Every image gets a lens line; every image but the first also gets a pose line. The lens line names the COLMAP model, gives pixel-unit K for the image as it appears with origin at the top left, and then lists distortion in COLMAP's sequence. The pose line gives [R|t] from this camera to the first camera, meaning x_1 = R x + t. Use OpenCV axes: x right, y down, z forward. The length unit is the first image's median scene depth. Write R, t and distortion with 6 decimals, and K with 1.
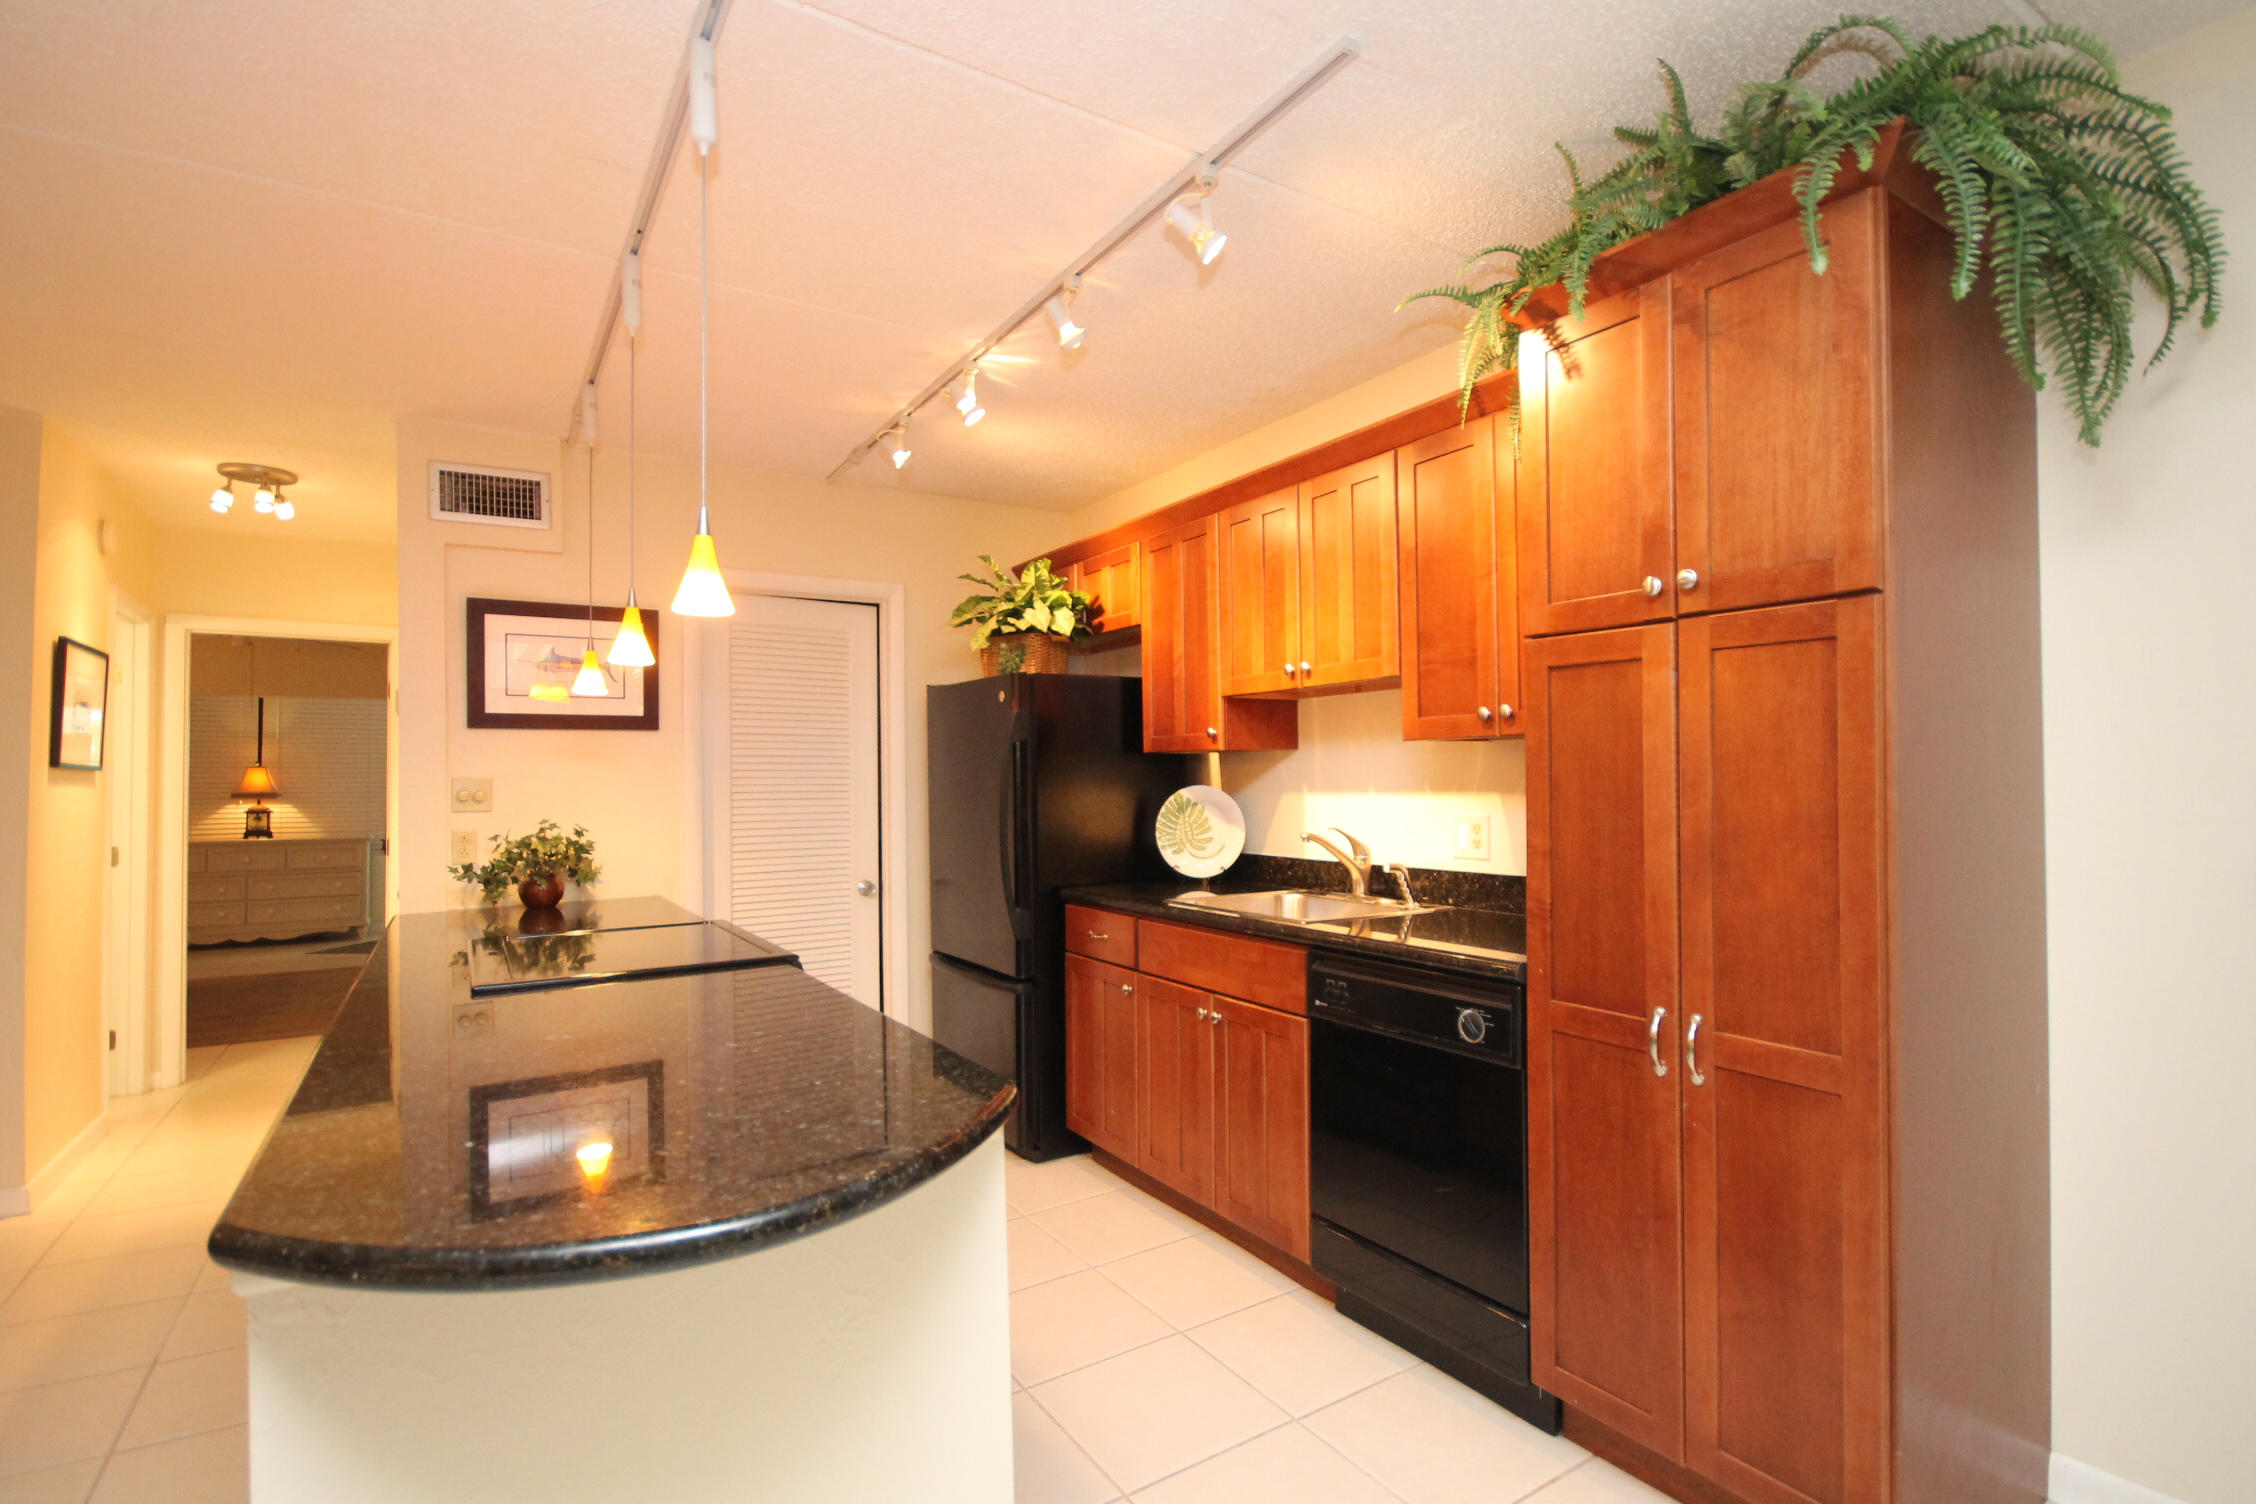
lens RADIAL K [[1065.7, 0, 1141.1], [0, 1065.7, 765.8], [0, 0, 1]] dist [0.003279, -0.004242]
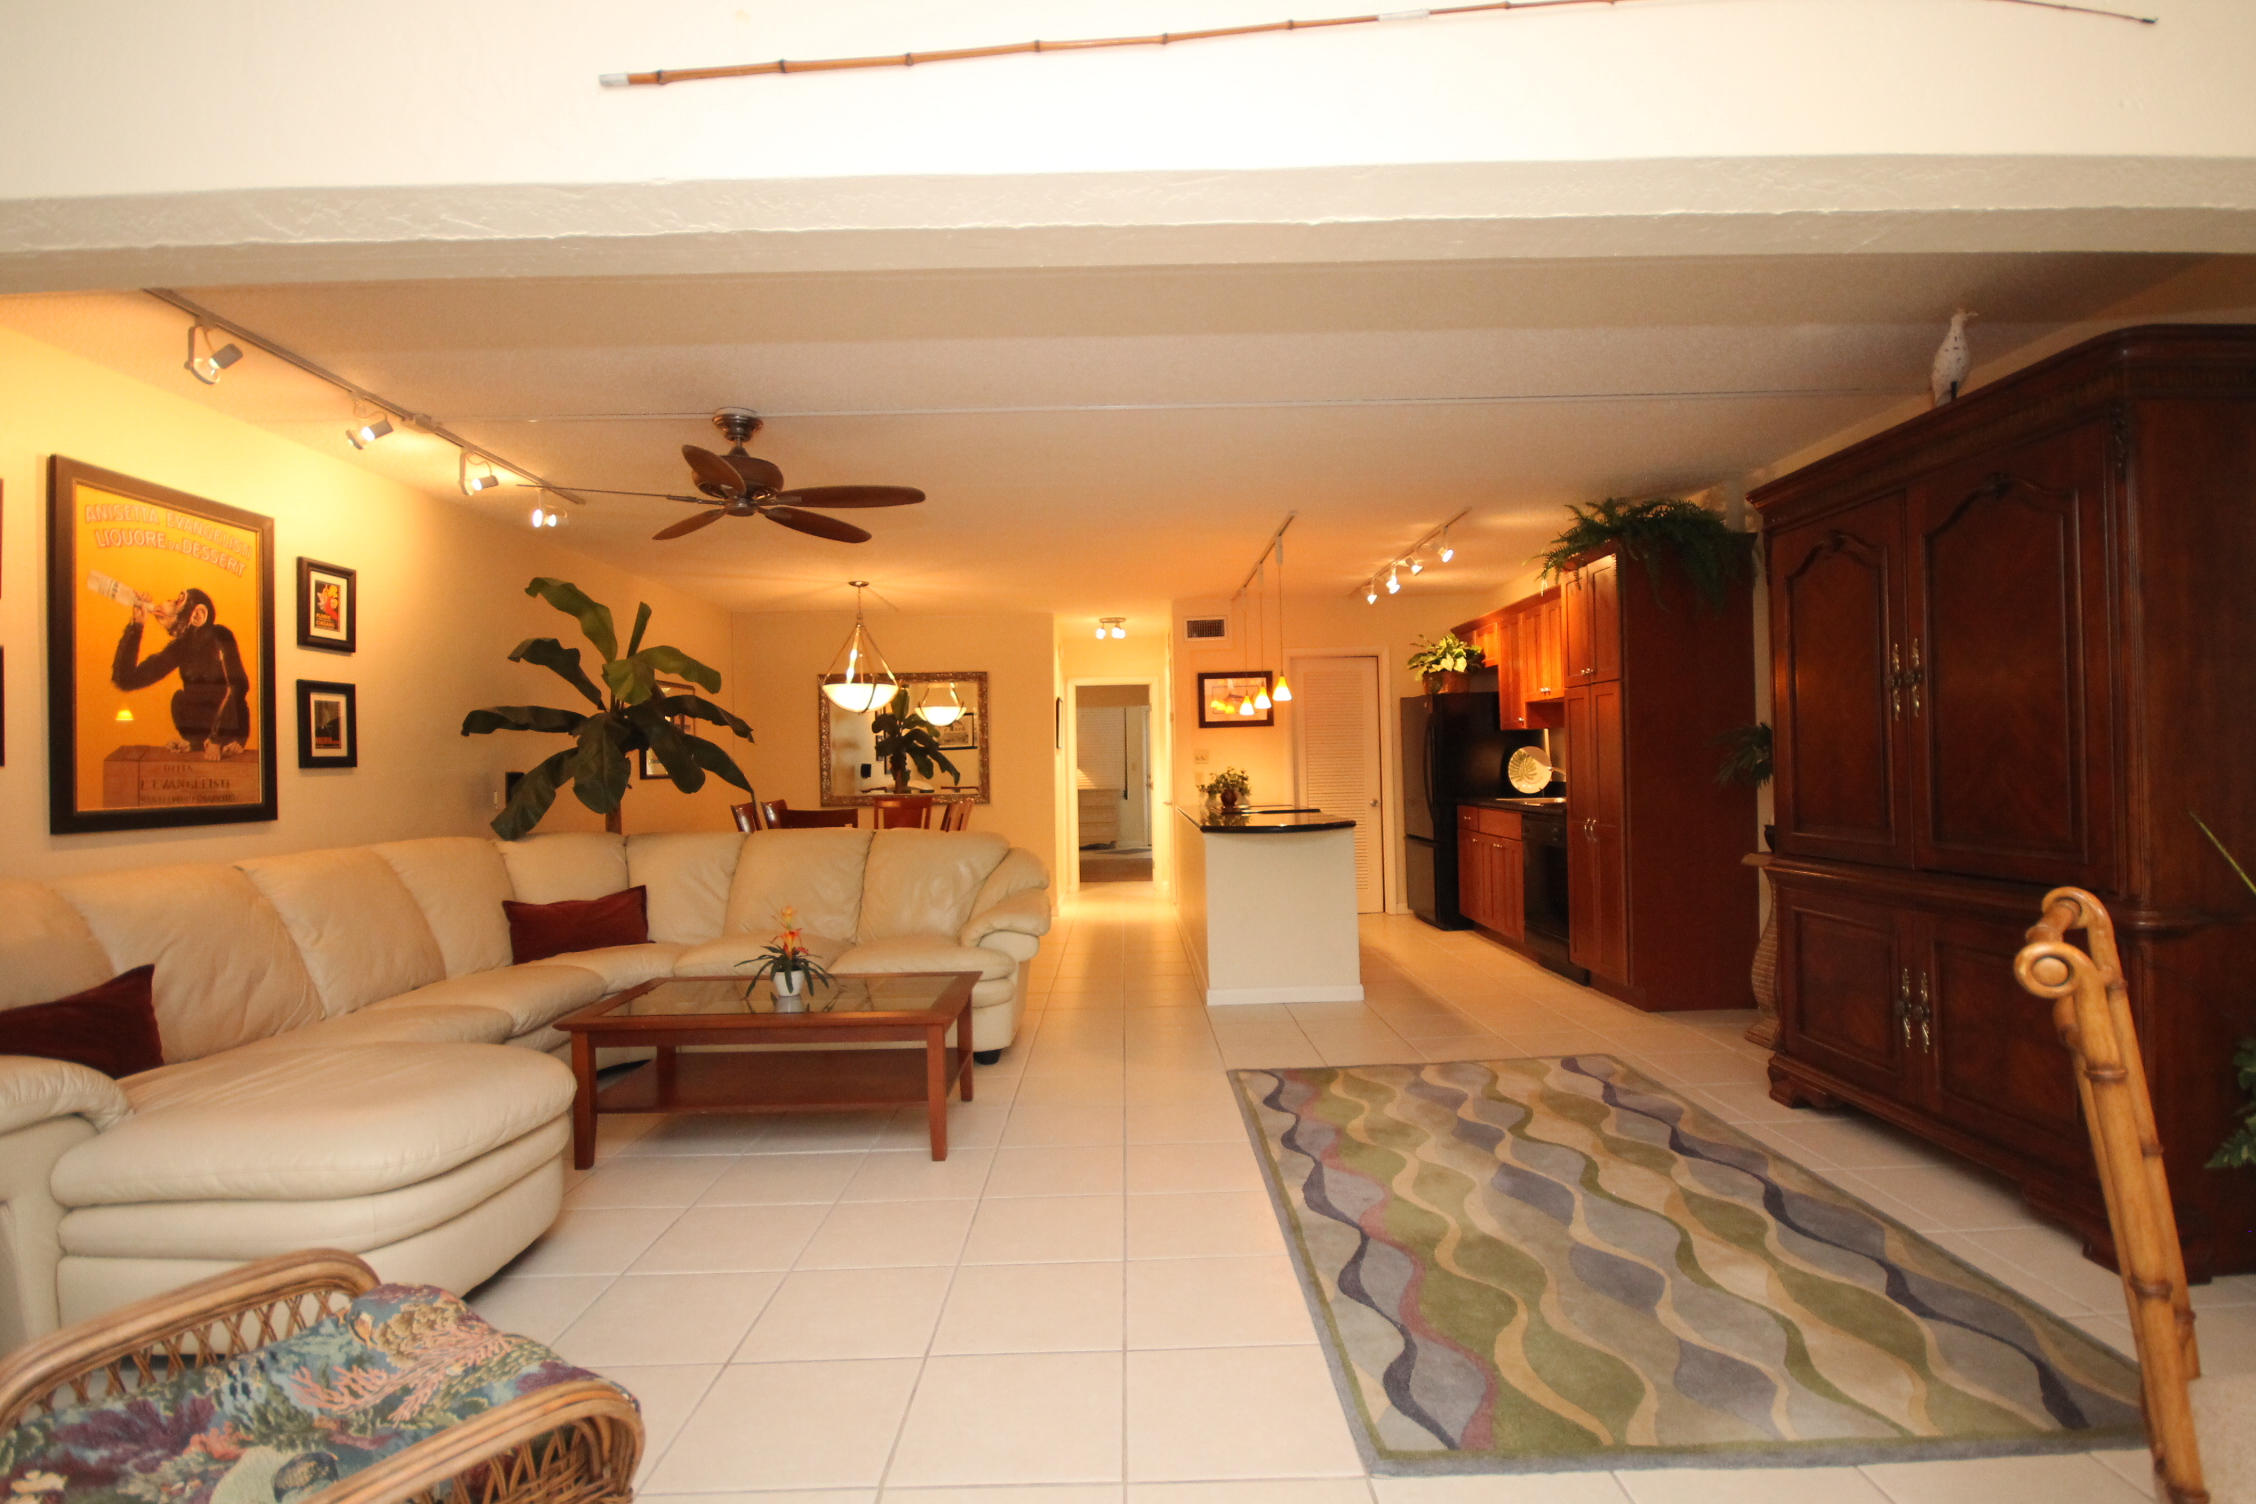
lens RADIAL K [[1065.7, 0, 1135.6], [0, 1065.7, 764.0], [0, 0, 1]] dist [0.003279, -0.004242]
pose [[0.847993, -0.010775, -0.529897, 0.481109], [0.024095, 0.999543, 0.018235, -0.002483], [0.529459, -0.028231, 0.847866, -1.039415]]
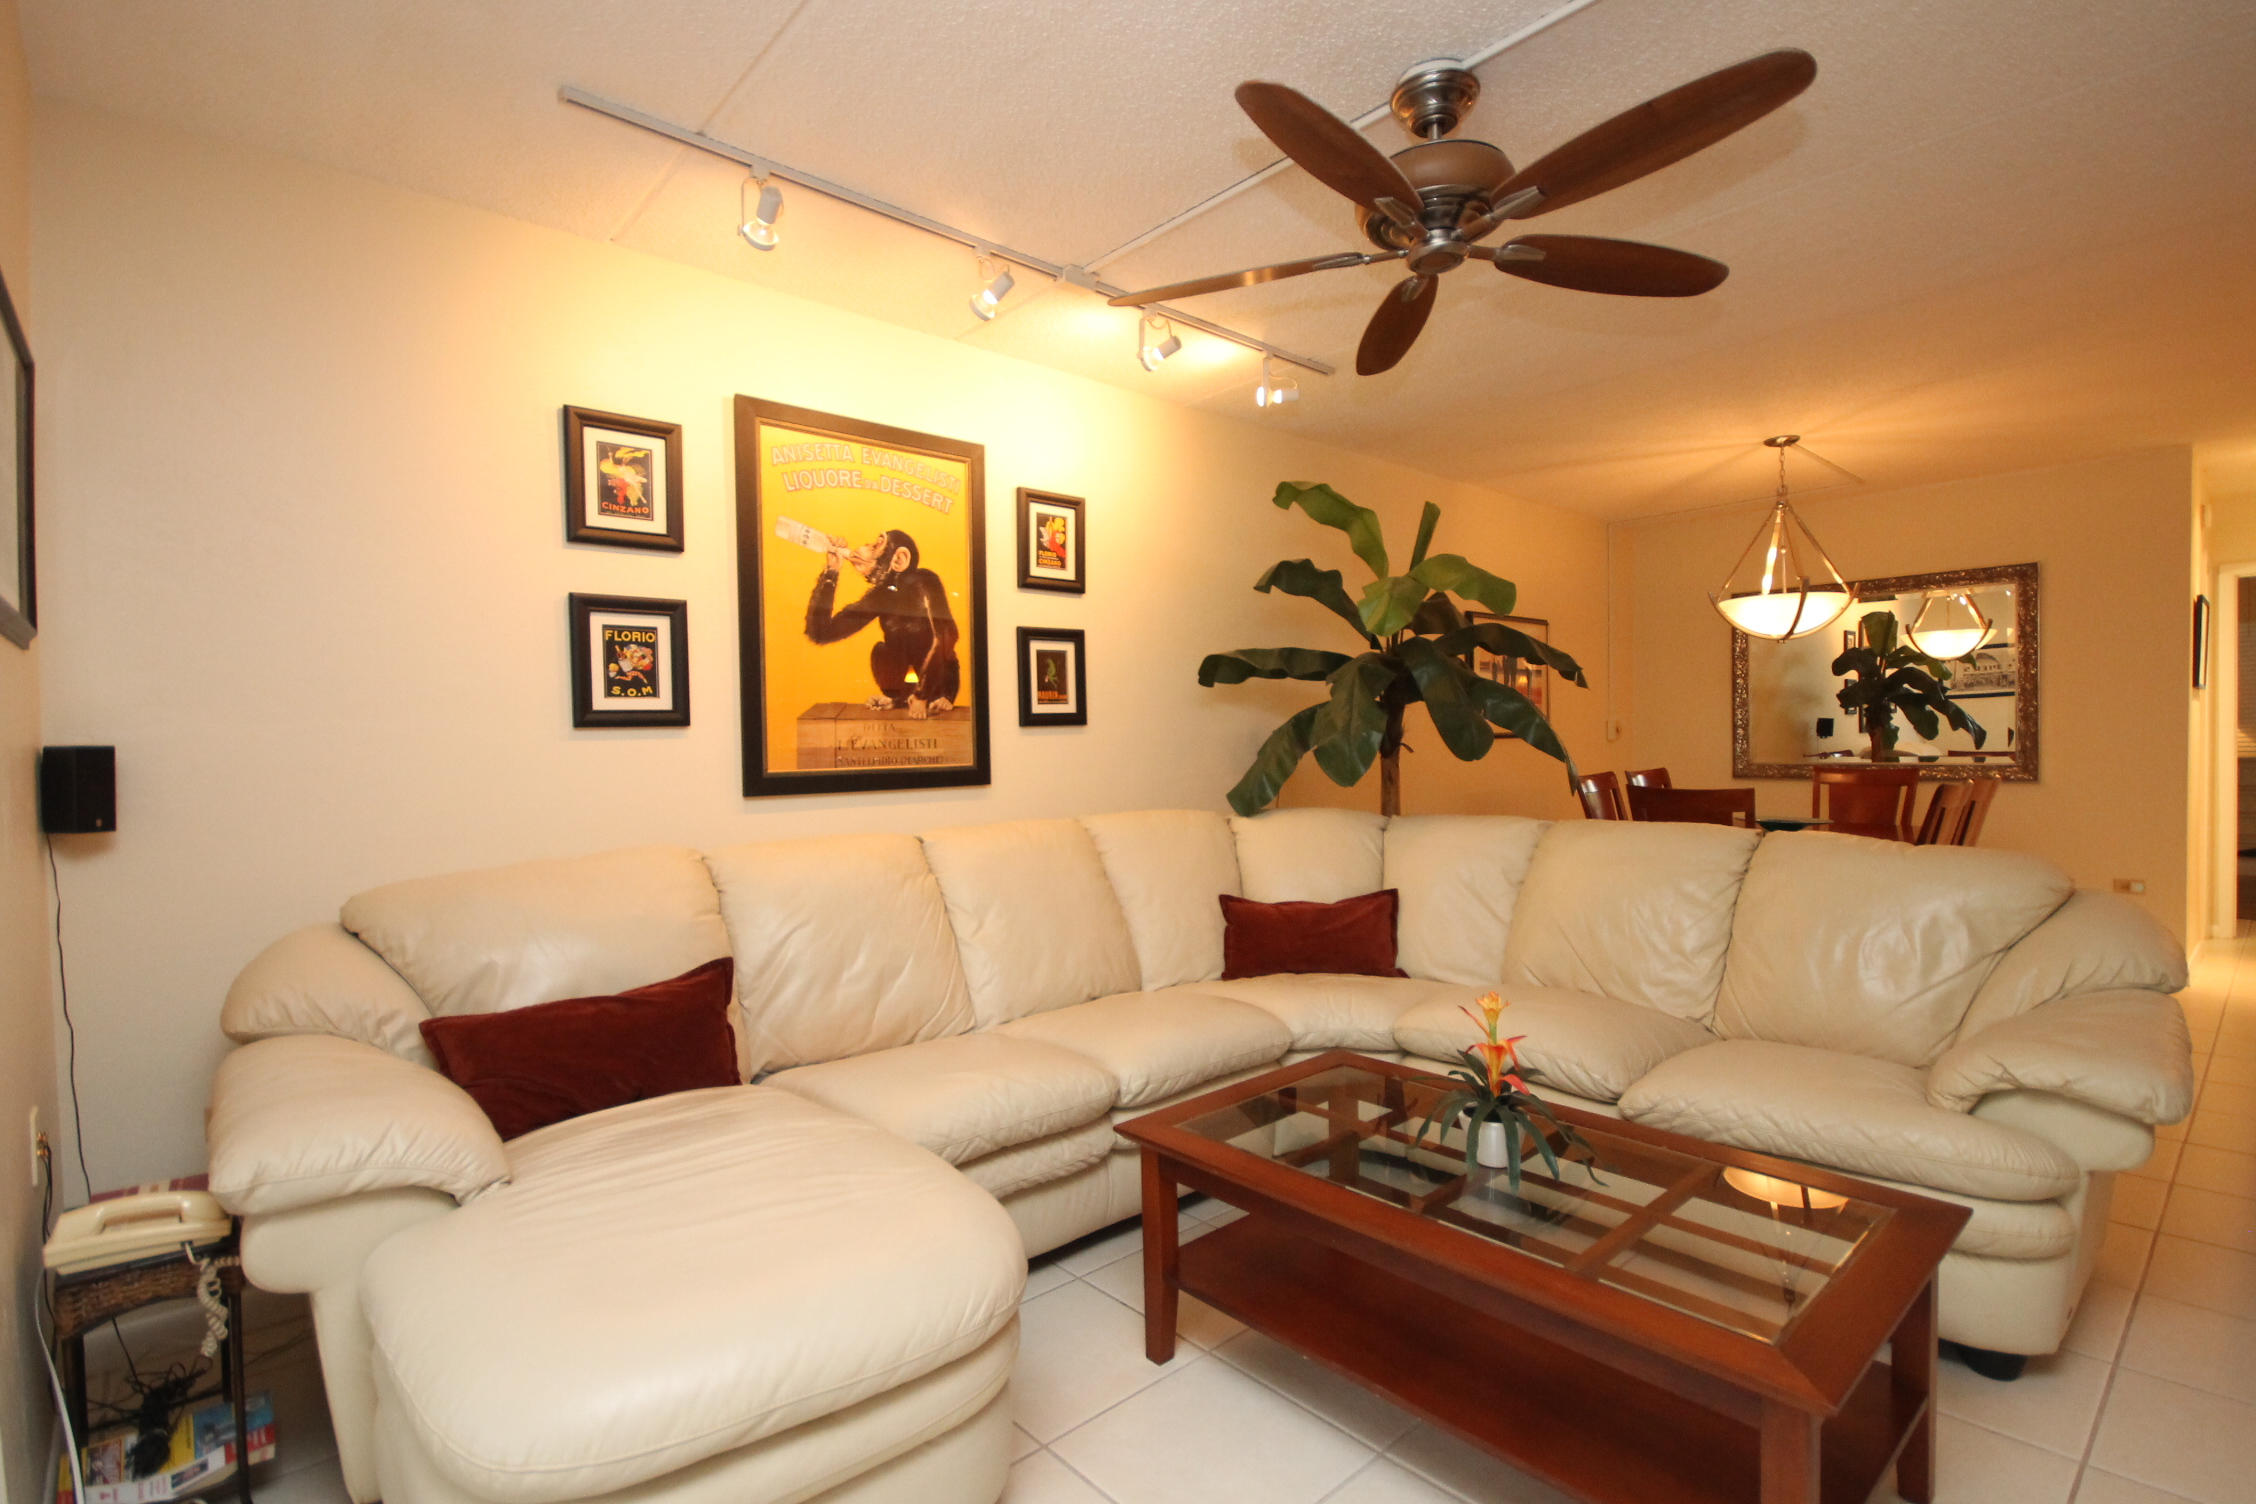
lens RADIAL K [[1065.7, 0, 1135.8], [0, 1065.7, 758.3], [0, 0, 1]] dist [0.003279, -0.004242]
pose [[0.165239, 0.019469, -0.986061, 0.154221], [0.036357, 0.999005, 0.025818, 0.008778], [0.985583, -0.040117, 0.164367, -0.624380]]
